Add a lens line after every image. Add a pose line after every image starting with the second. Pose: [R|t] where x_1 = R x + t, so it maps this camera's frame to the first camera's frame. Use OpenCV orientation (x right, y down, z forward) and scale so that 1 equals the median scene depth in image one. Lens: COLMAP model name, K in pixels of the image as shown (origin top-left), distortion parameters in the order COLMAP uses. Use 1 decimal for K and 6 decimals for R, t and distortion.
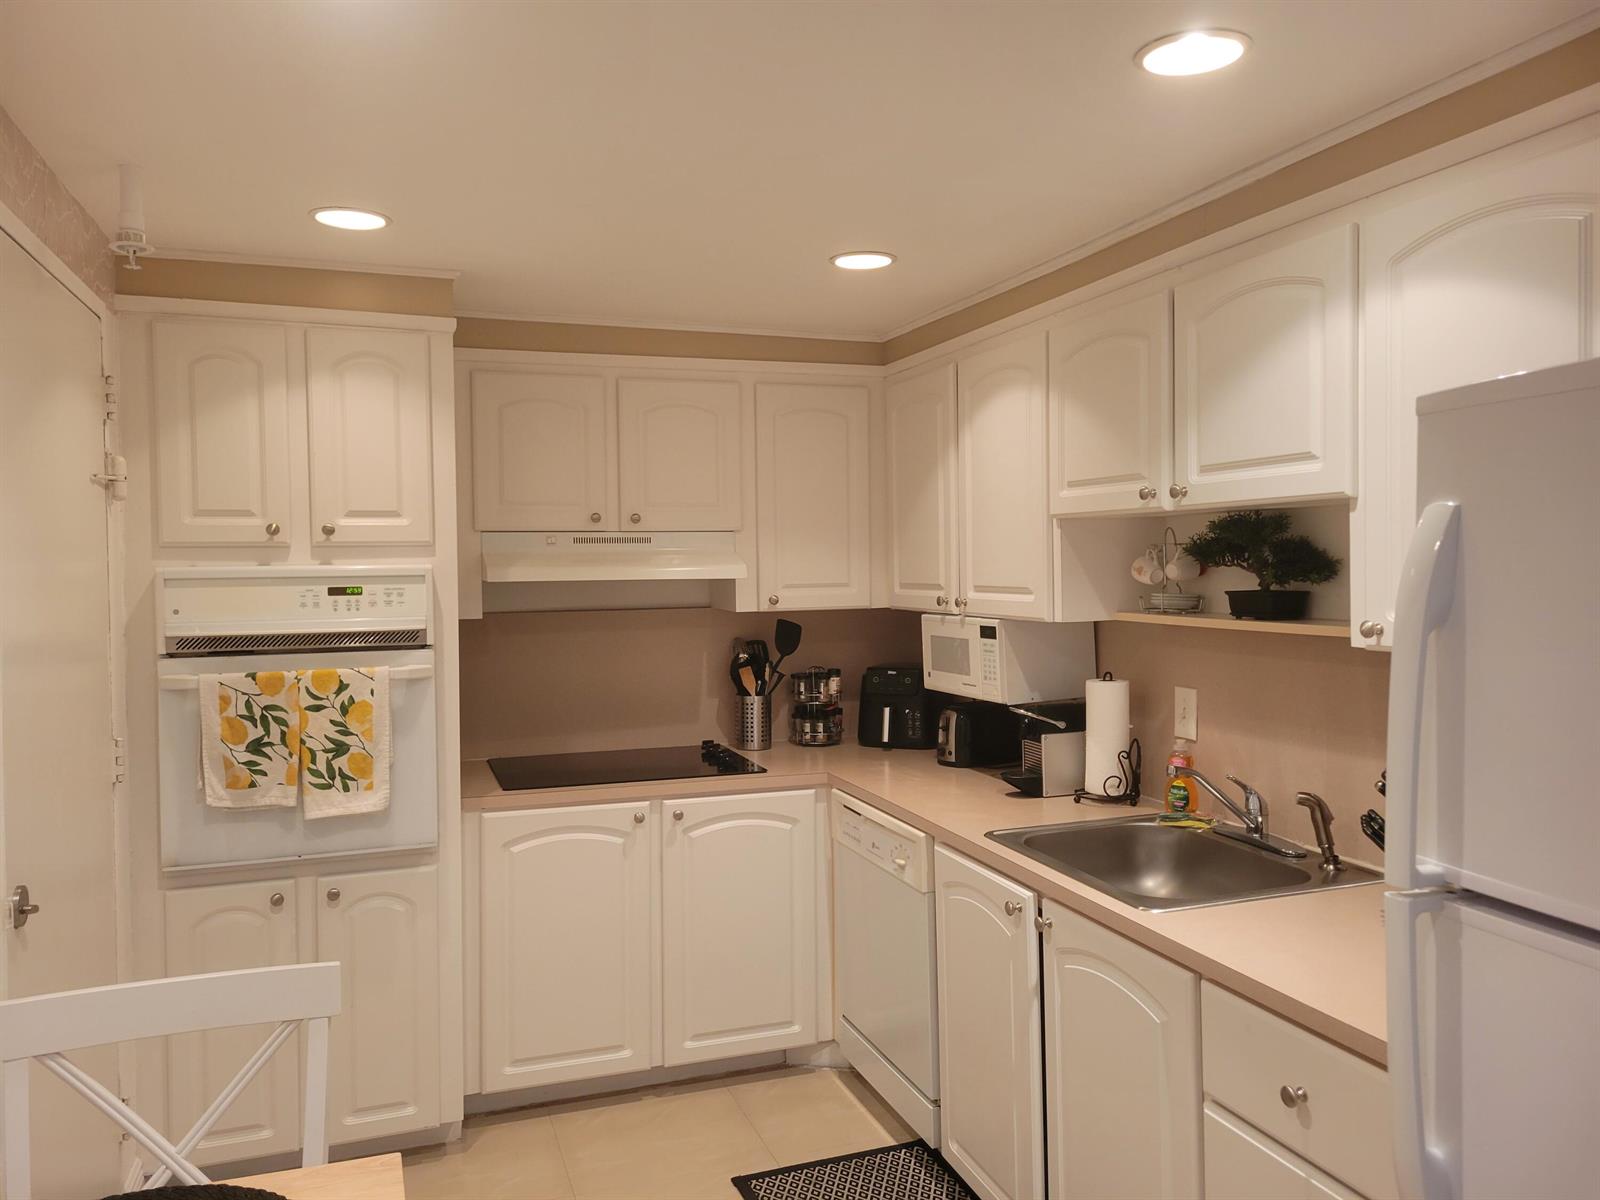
lens RADIAL K [[1205.7, 0, 795.1], [0, 1205.7, 586.4], [0, 0, 1]] dist [0.064132, -0.037384]
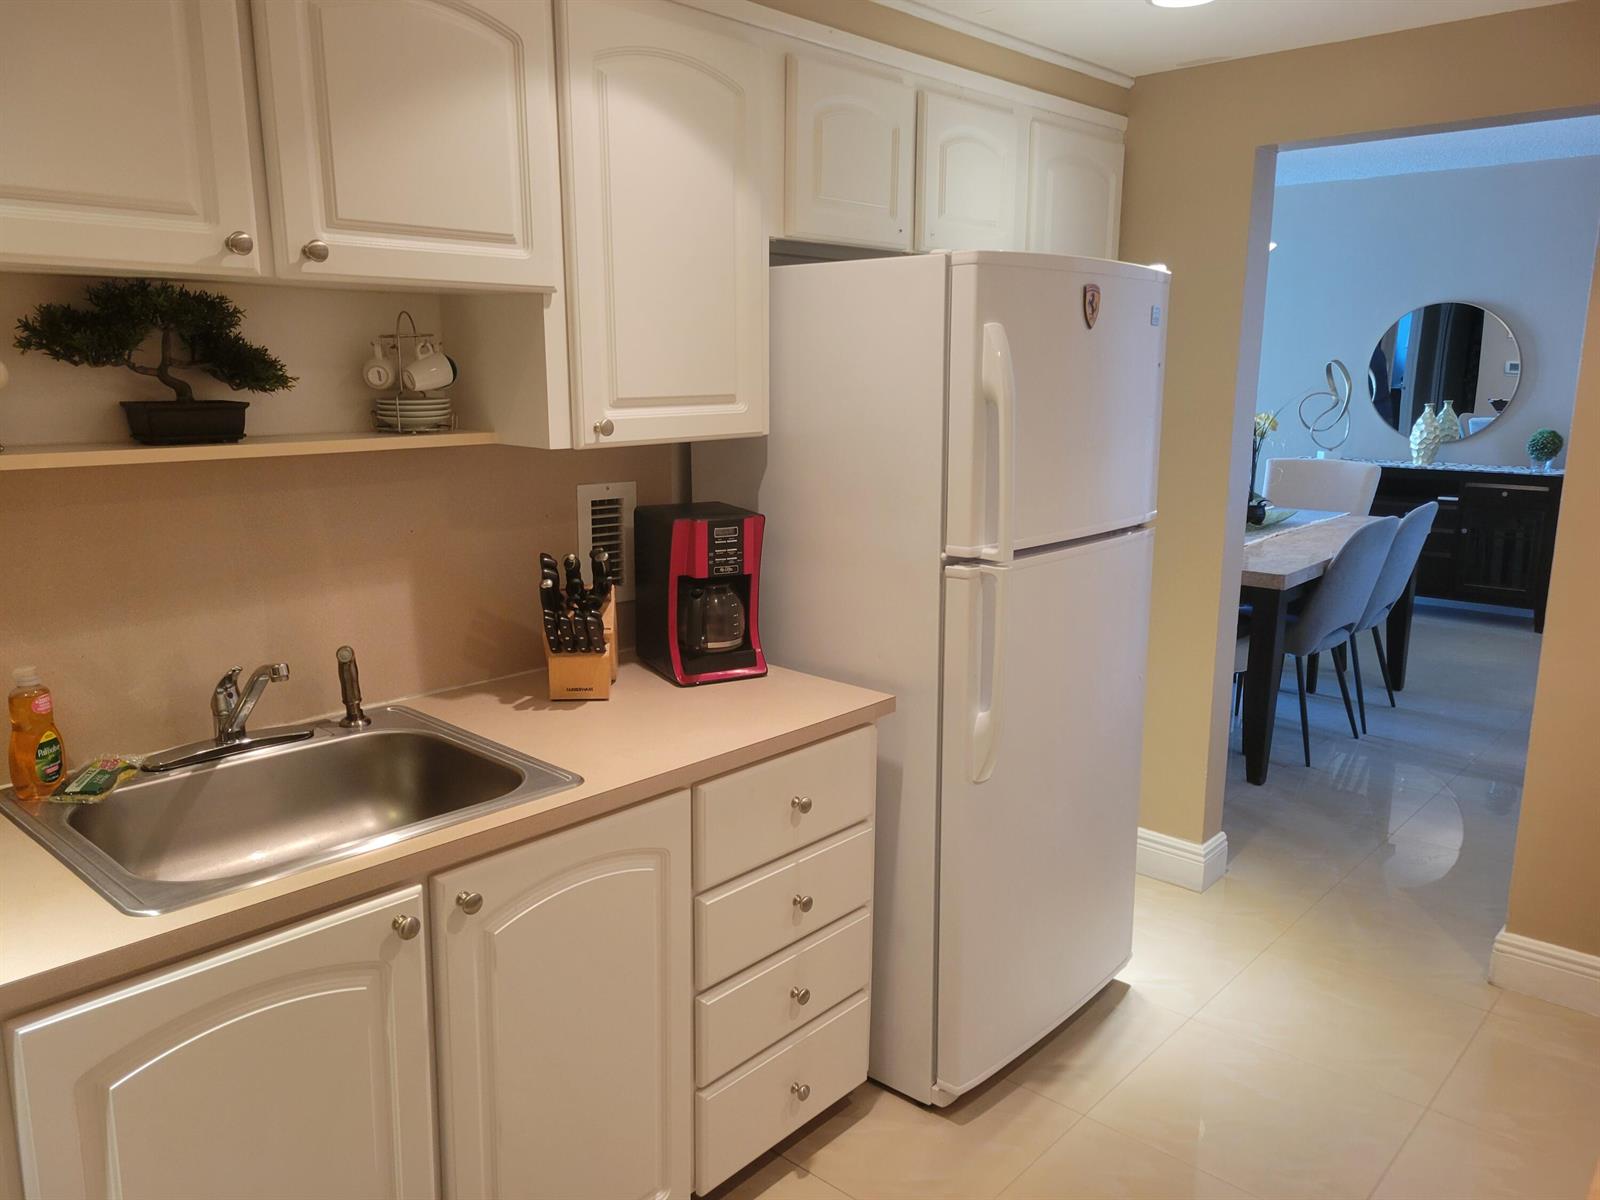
lens RADIAL K [[1205.7, 0, 785.2], [0, 1205.7, 617.2], [0, 0, 1]] dist [0.064132, -0.037384]
pose [[-0.464900, -0.162720, 0.870282, -0.494990], [0.031719, 0.979274, 0.200042, -0.007205], [-0.884795, 0.120604, -0.450103, 1.258929]]
